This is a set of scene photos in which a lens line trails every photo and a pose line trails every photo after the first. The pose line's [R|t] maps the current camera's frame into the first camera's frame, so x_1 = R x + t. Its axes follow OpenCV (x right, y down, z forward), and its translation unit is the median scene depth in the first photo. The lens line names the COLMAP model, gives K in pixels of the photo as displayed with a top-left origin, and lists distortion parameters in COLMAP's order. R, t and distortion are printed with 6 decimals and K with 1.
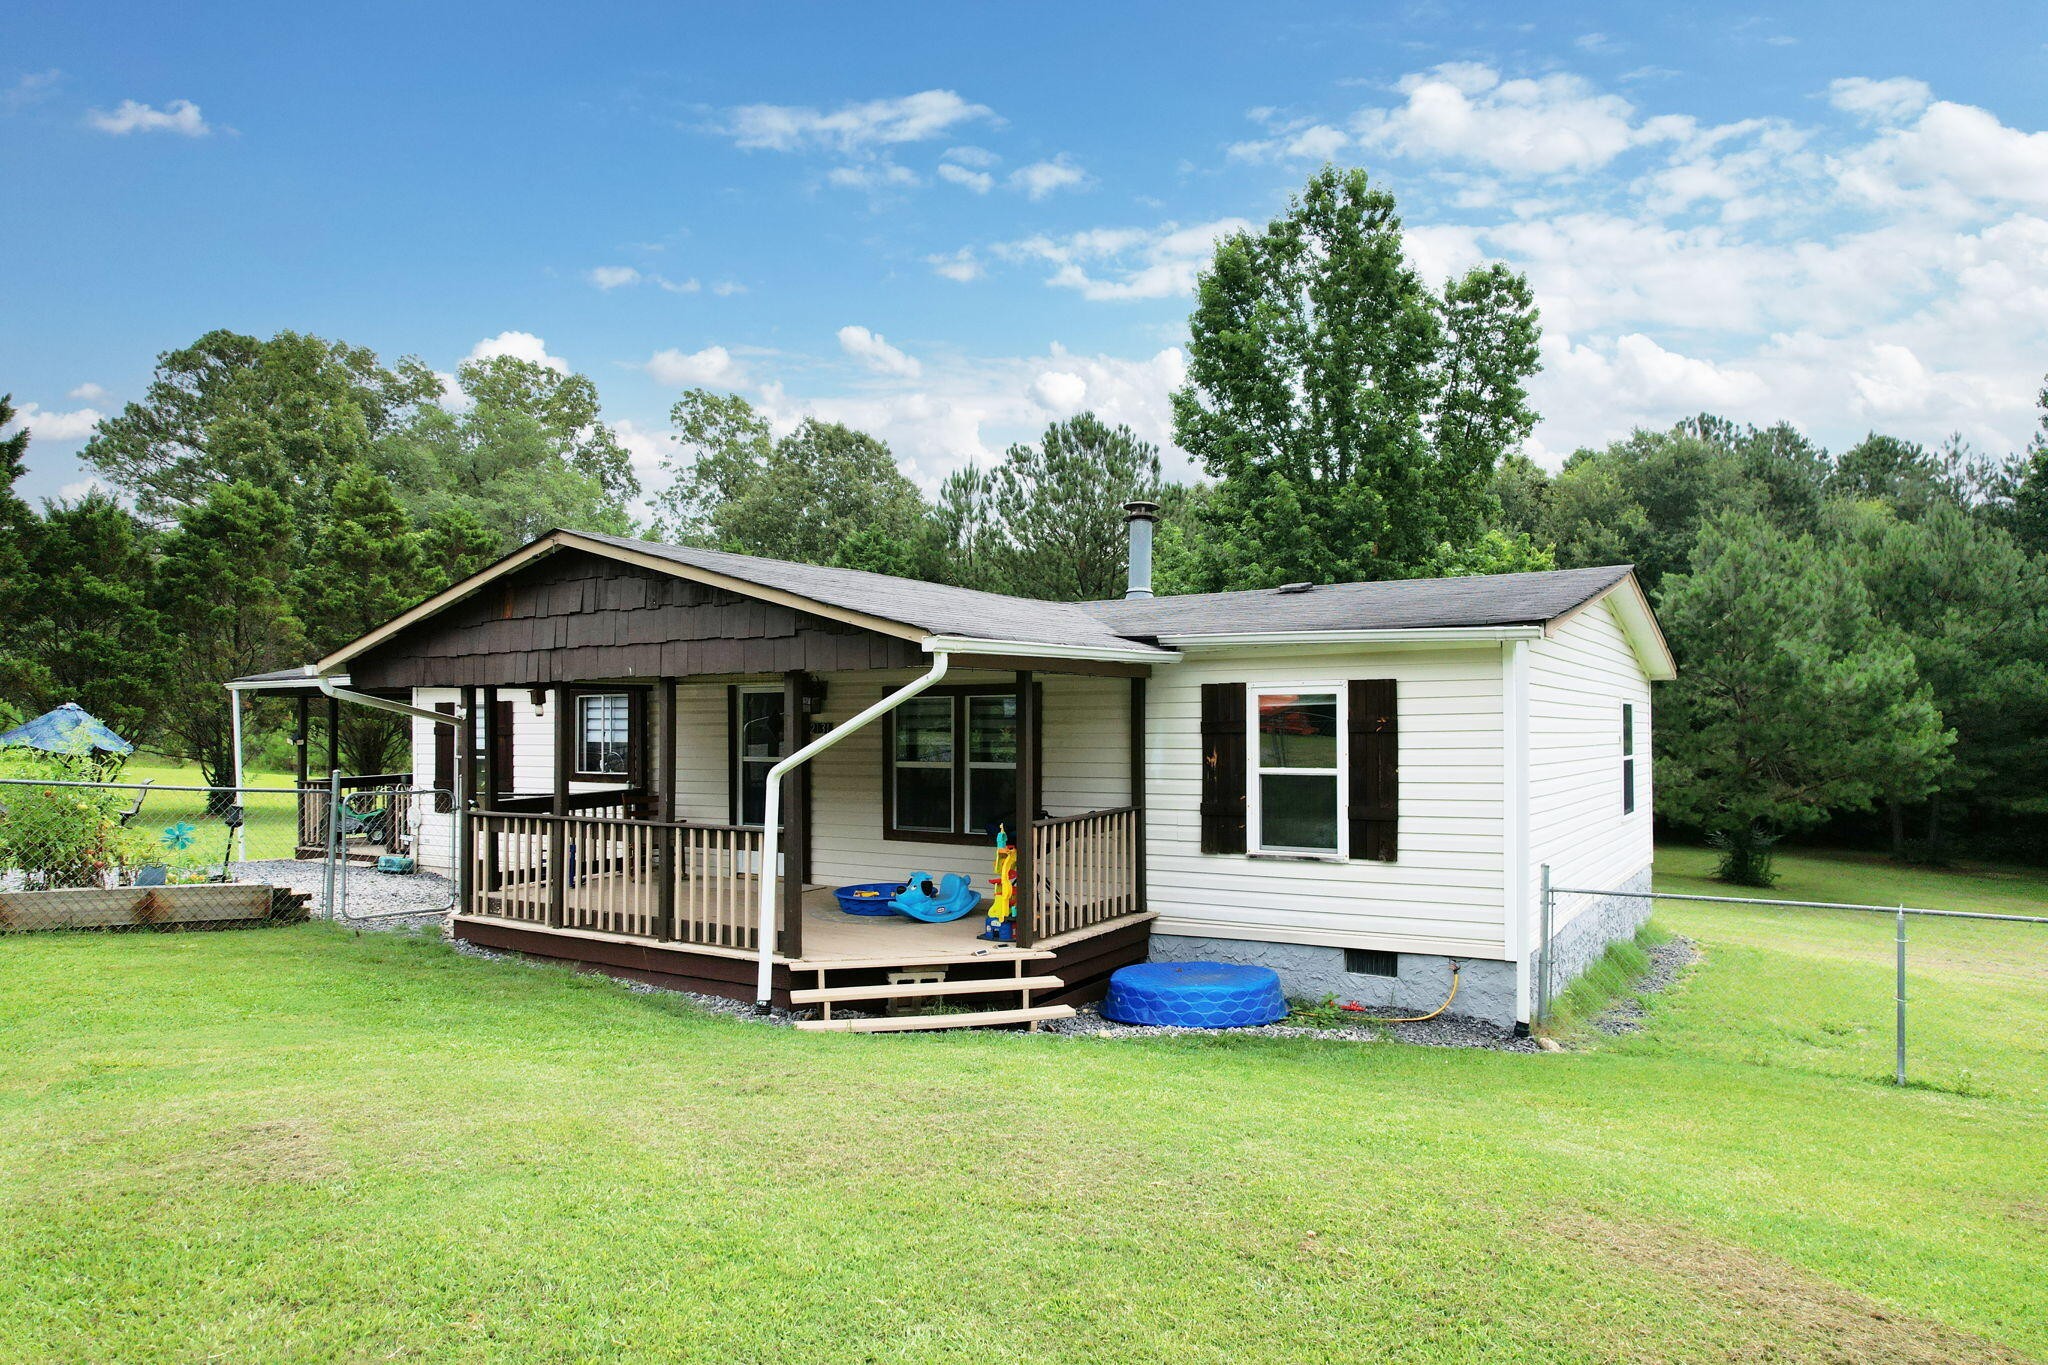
lens RADIAL K [[1302.6, 0, 1024.0], [0, 1302.6, 682.5], [0, 0, 1]] dist [-0.082657, 0.075807]
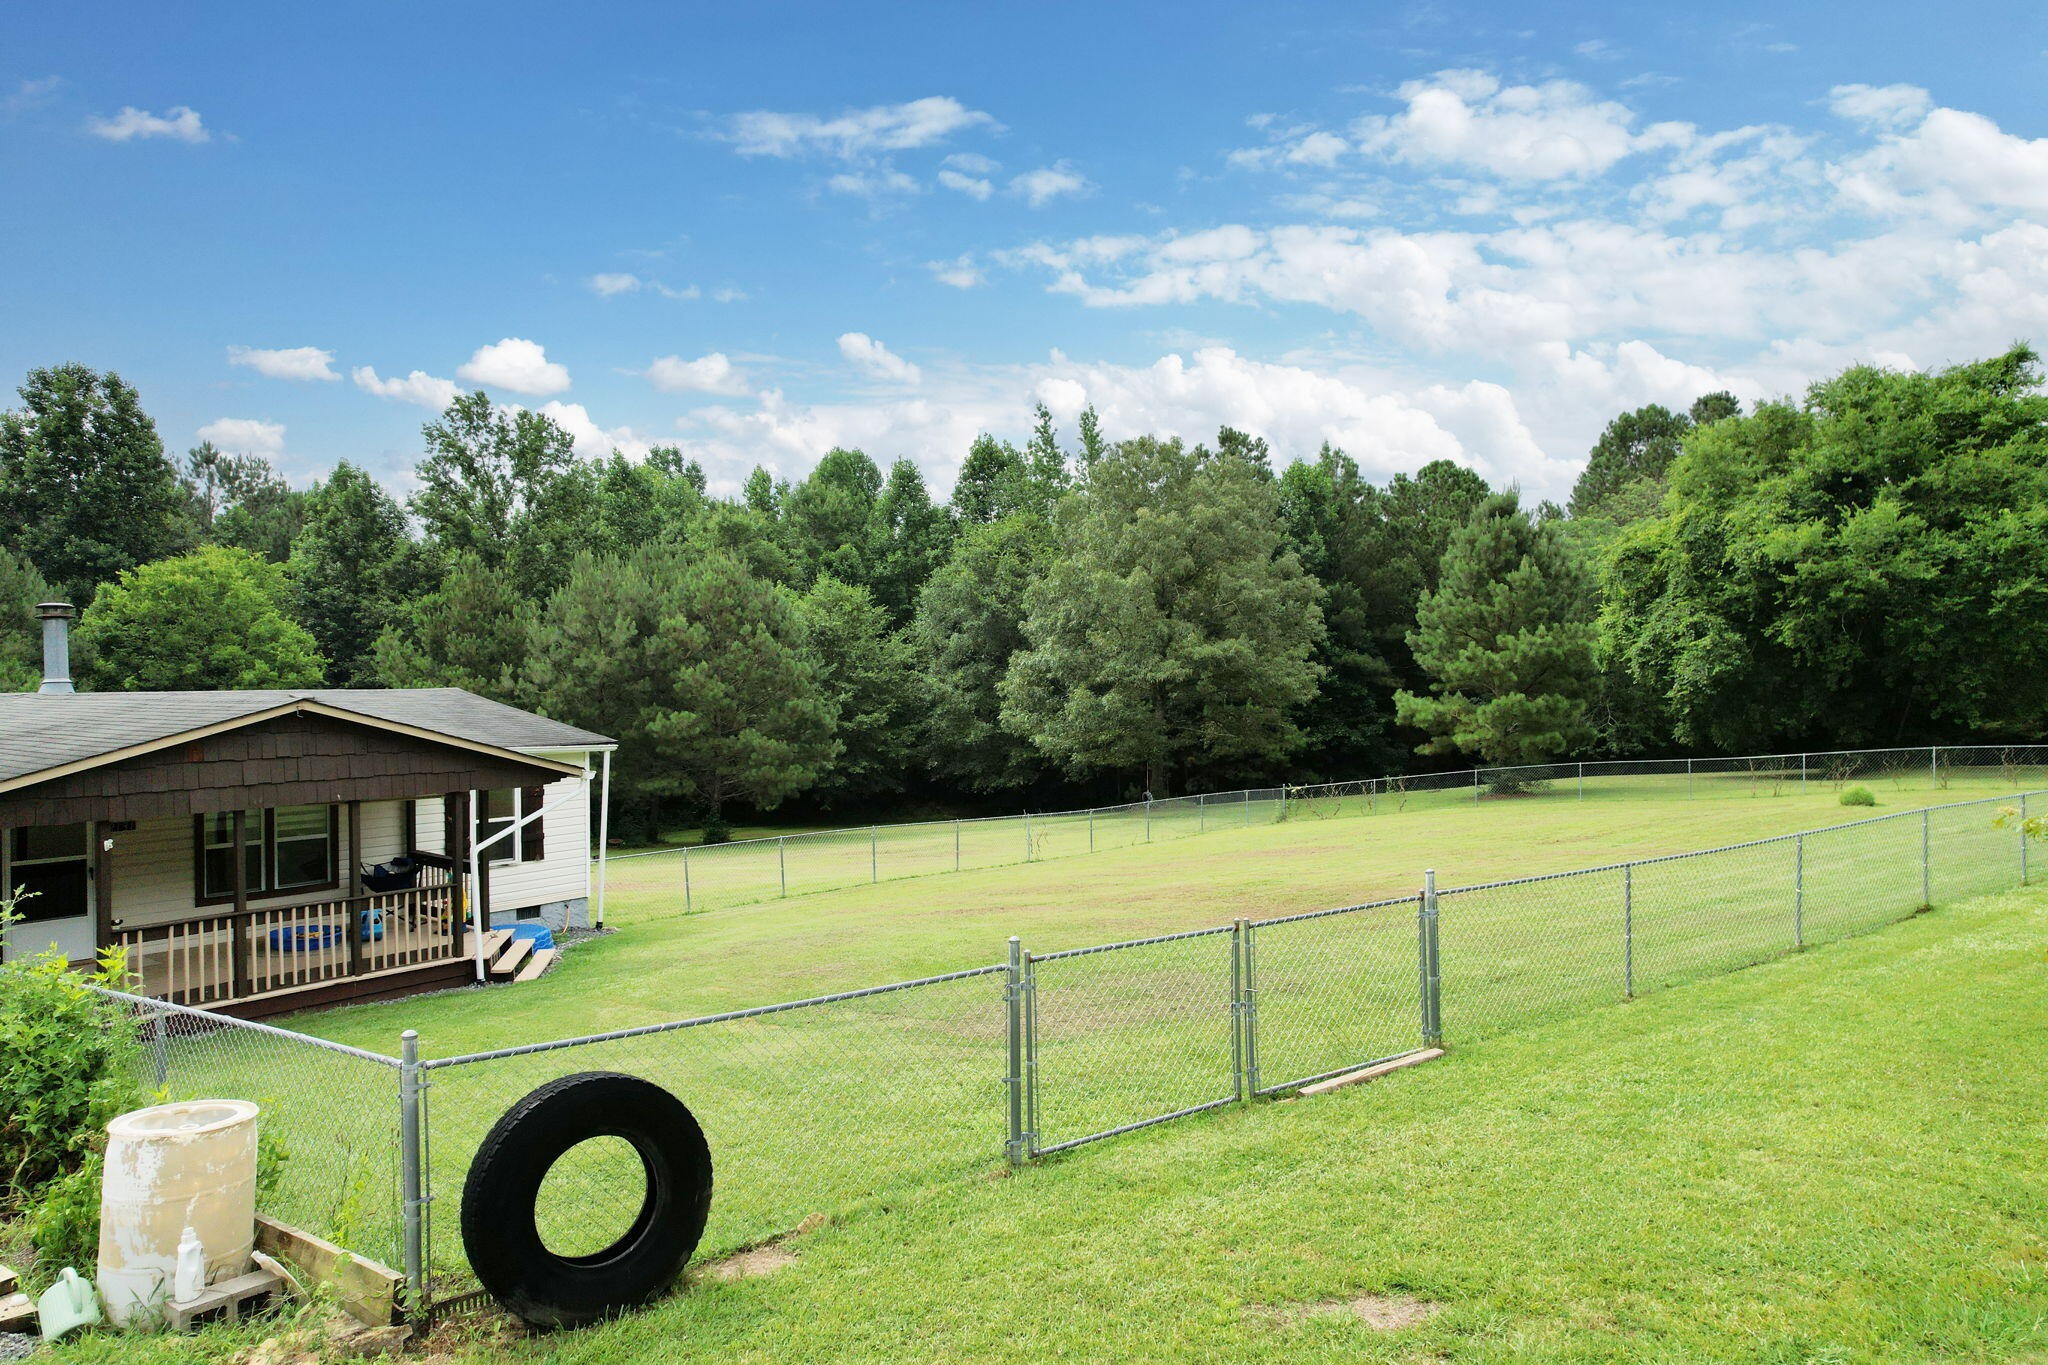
lens RADIAL K [[1302.6, 0, 1024.0], [0, 1302.6, 682.5], [0, 0, 1]] dist [-0.082657, 0.075807]
pose [[0.045629, 0.004045, 0.998950, -1.672744], [-0.027211, 0.999626, -0.002805, -0.151267], [-0.998588, -0.027054, 0.045722, 0.162579]]
